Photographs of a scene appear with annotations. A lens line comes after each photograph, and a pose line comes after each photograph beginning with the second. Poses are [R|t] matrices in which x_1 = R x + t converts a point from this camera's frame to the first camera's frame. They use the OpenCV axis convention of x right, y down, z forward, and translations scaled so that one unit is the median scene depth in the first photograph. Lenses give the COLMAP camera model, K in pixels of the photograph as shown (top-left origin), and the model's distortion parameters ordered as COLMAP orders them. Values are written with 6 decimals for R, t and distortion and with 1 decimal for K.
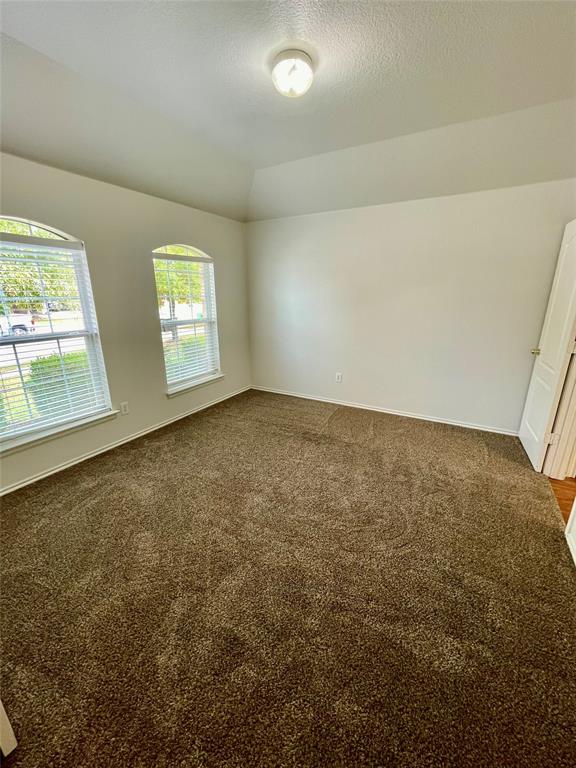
lens RADIAL K [[312.2, 0, 288.0], [0, 312.2, 384.0], [0, 0, 1]] dist [0.001309, -0.000440]
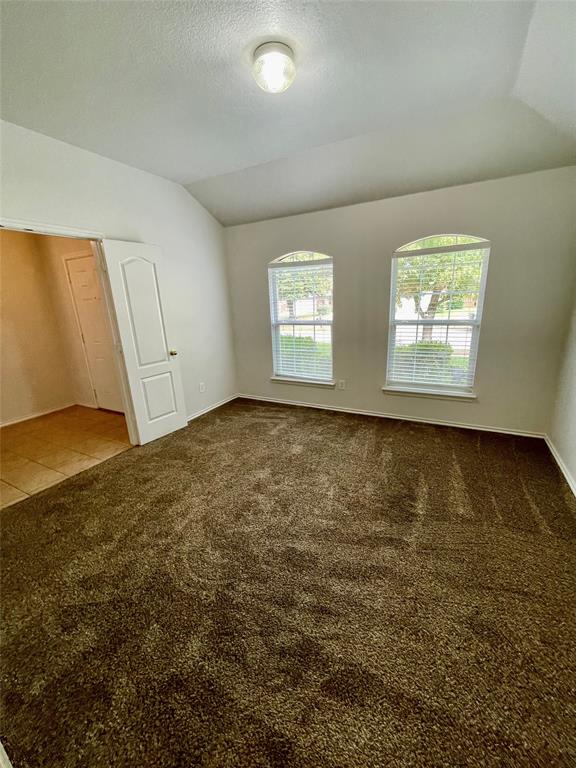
lens RADIAL K [[314.1, 0, 288.1], [0, 314.1, 377.5], [0, 0, 1]] dist [0.000680, -0.000123]
pose [[0.031241, 0.230785, -0.972503, 0.707361], [-0.252554, 0.943228, 0.215725, -0.172440], [0.967078, 0.238870, 0.087753, 0.697127]]
